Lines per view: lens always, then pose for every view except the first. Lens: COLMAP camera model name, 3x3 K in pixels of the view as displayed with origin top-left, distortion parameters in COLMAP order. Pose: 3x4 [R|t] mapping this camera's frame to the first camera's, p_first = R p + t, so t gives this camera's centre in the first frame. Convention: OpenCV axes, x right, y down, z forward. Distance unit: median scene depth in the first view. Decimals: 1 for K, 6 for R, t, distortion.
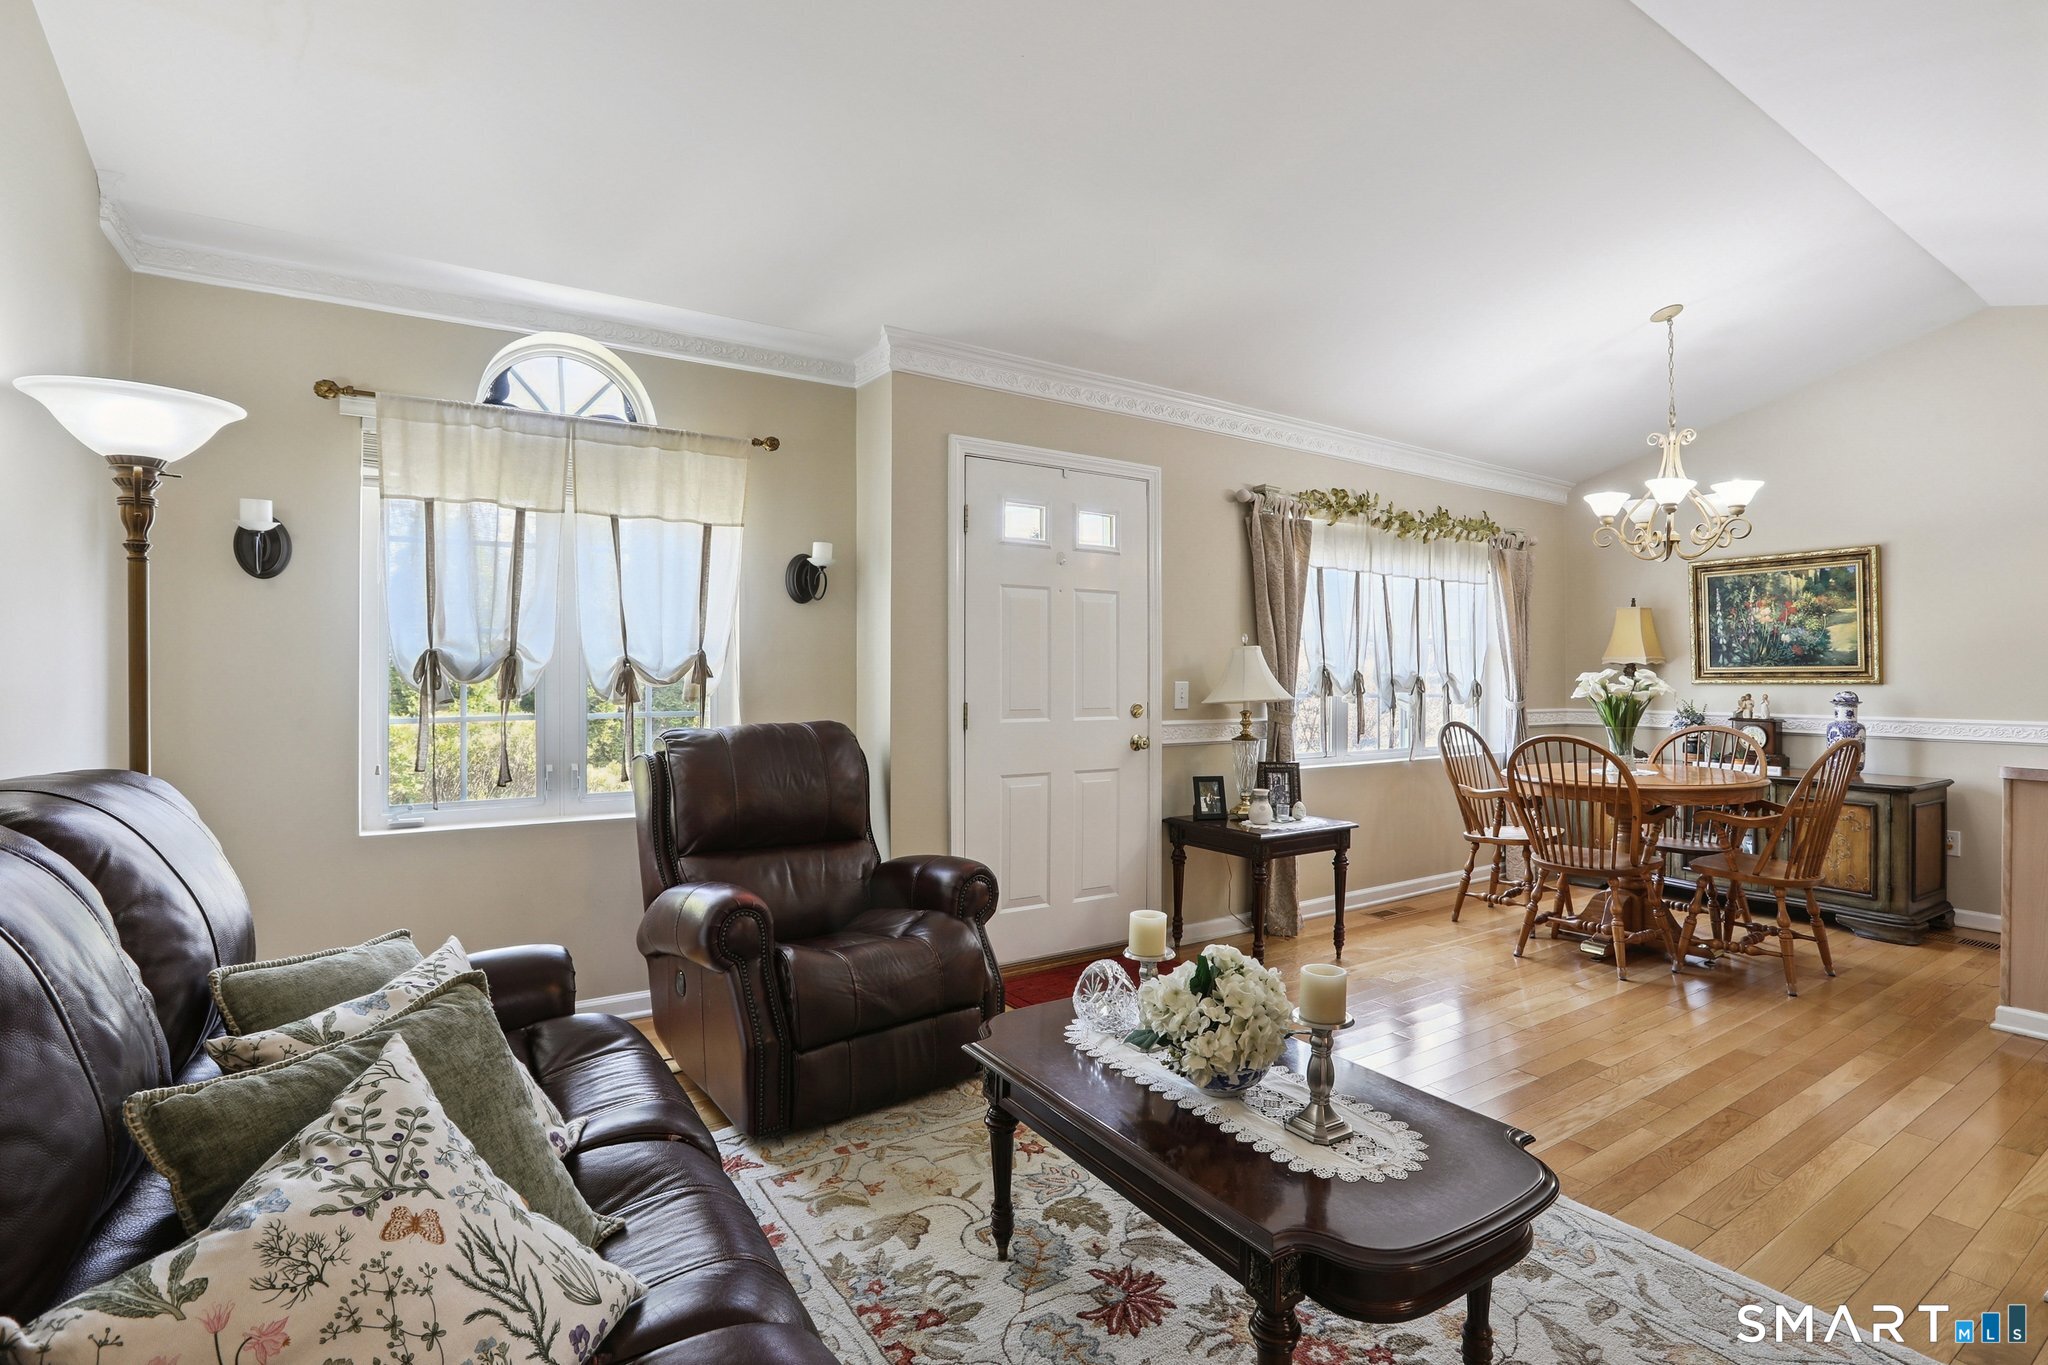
lens RADIAL K [[1005.6, 0, 1041.2], [0, 1005.6, 665.3], [0, 0, 1]] dist [-0.022754, 0.004021]
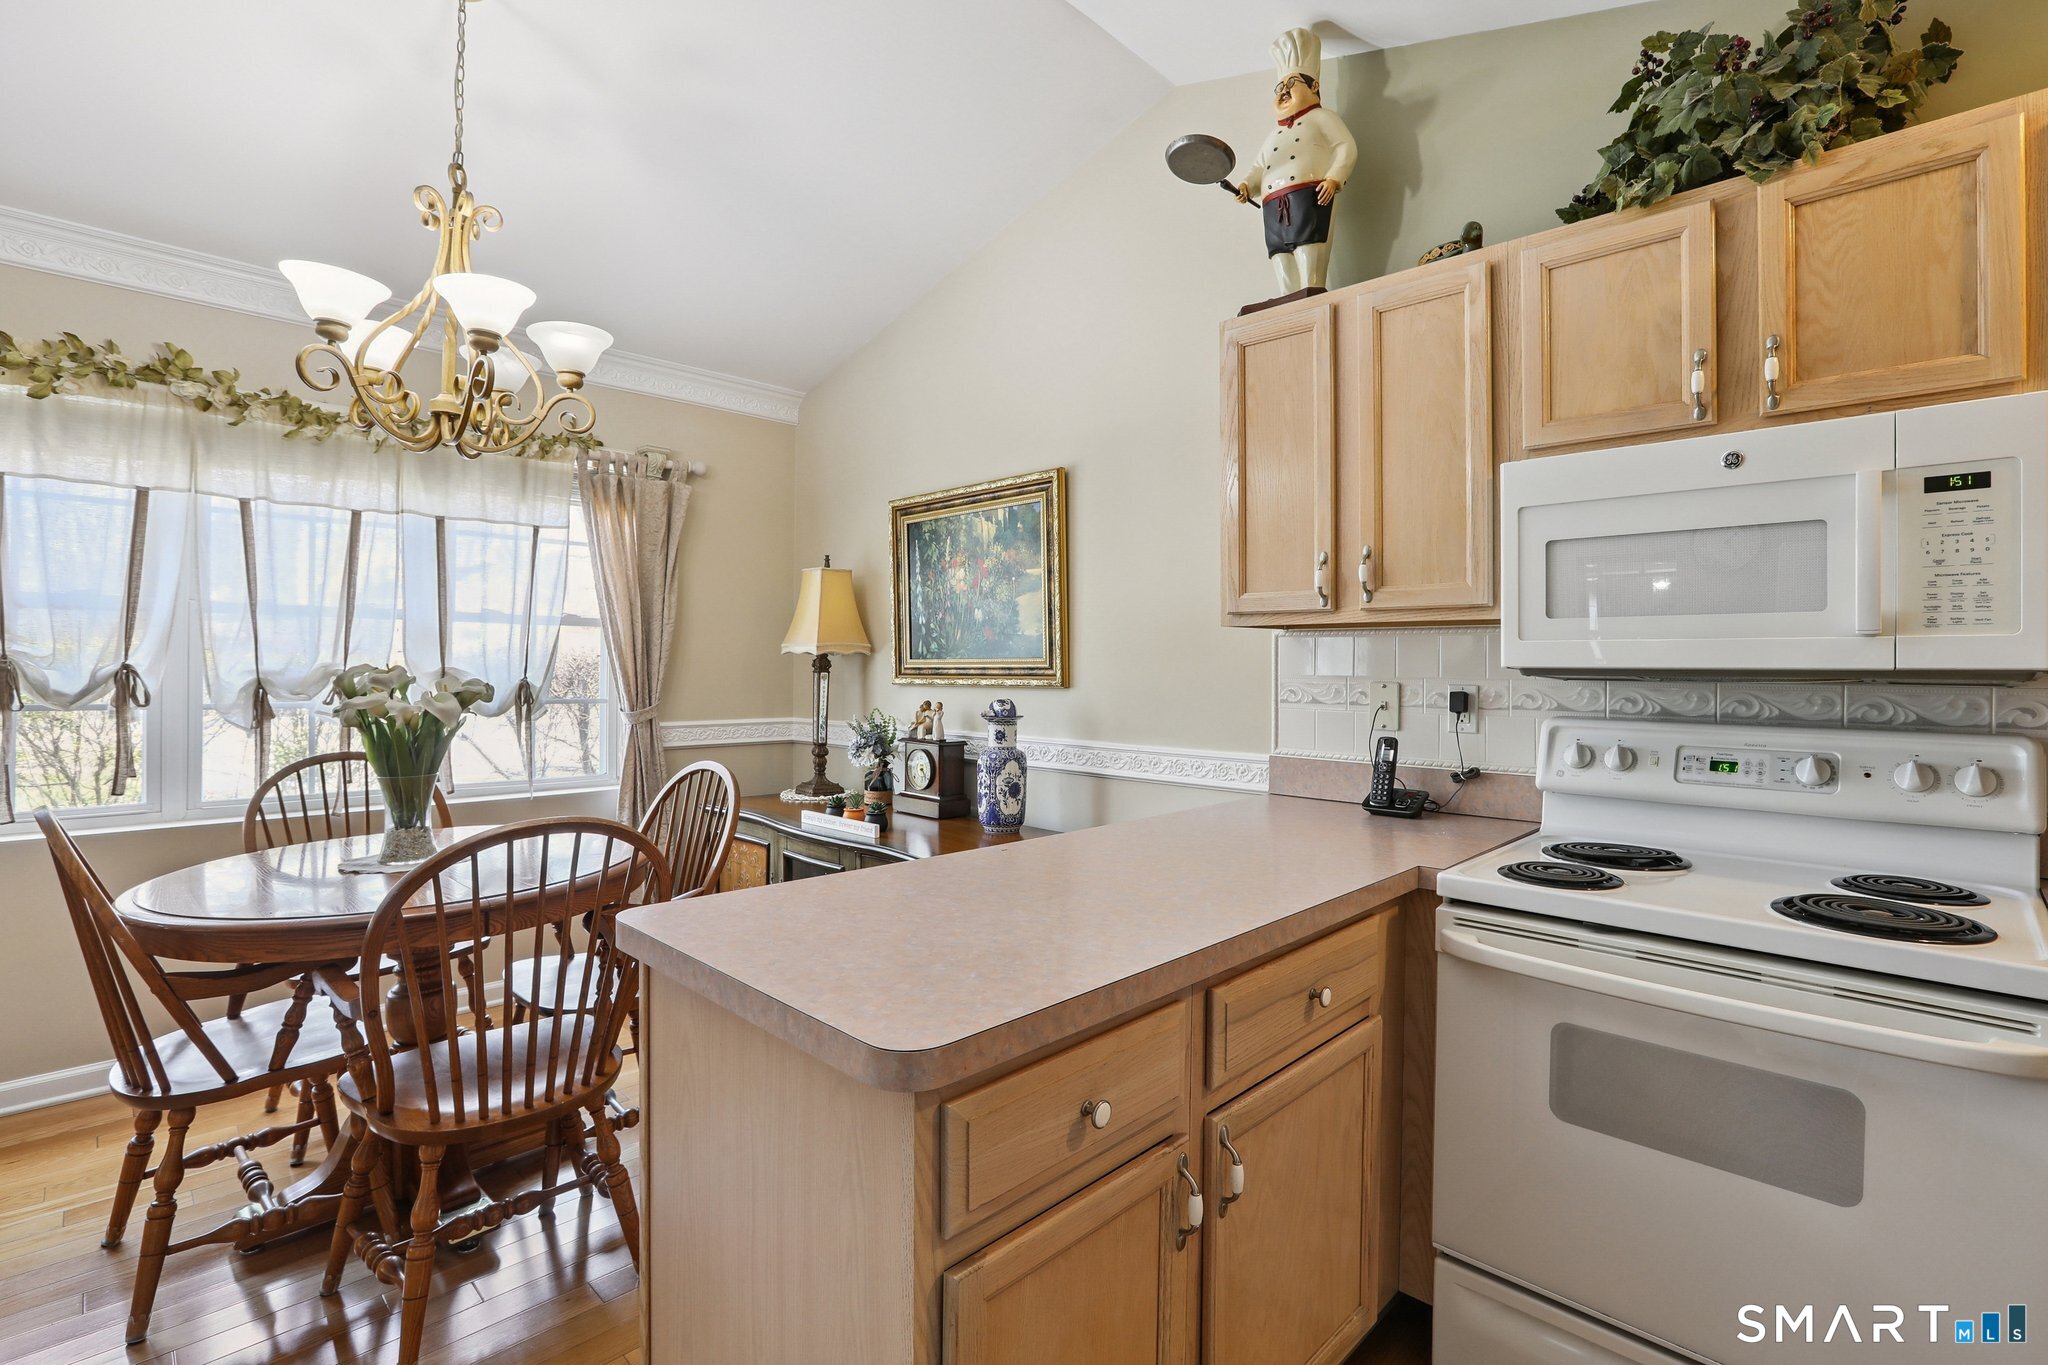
lens RADIAL K [[952.8, 0, 1027.0], [0, 952.8, 662.1], [0, 0, 1]] dist [-0.033292, 0.010055]
pose [[0.985388, 0.002706, 0.170301, 0.698010], [-0.004235, 0.999954, 0.008616, -0.002078], [-0.170269, -0.009211, 0.985355, 0.391926]]
